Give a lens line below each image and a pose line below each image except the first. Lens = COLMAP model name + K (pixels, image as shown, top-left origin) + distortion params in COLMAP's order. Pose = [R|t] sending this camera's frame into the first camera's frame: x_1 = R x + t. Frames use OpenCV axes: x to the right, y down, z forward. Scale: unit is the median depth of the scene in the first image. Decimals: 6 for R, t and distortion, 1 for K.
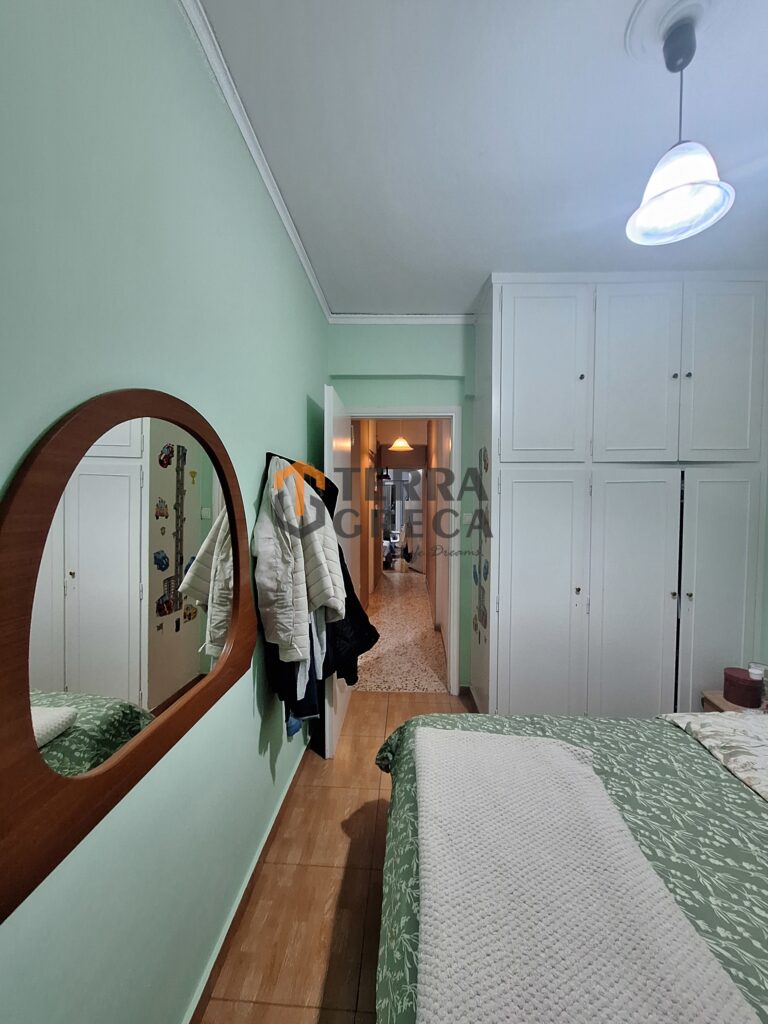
lens RADIAL K [[401.6, 0, 385.5], [0, 401.6, 515.4], [0, 0, 1]] dist [-0.006244, 0.001099]
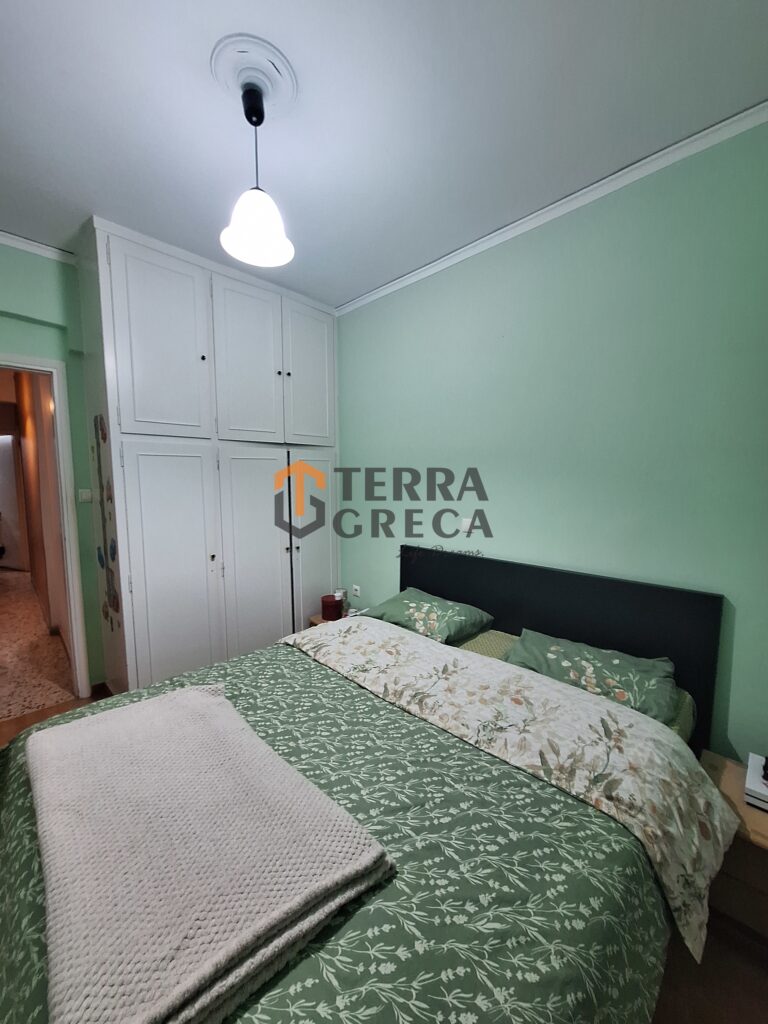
lens RADIAL K [[401.6, 0, 384.1], [0, 401.6, 517.8], [0, 0, 1]] dist [-0.006244, 0.001099]
pose [[0.673448, -0.075033, 0.735416, -0.001860], [0.029264, 0.996762, 0.074900, 0.017967], [-0.738655, -0.028921, 0.673463, -0.116484]]
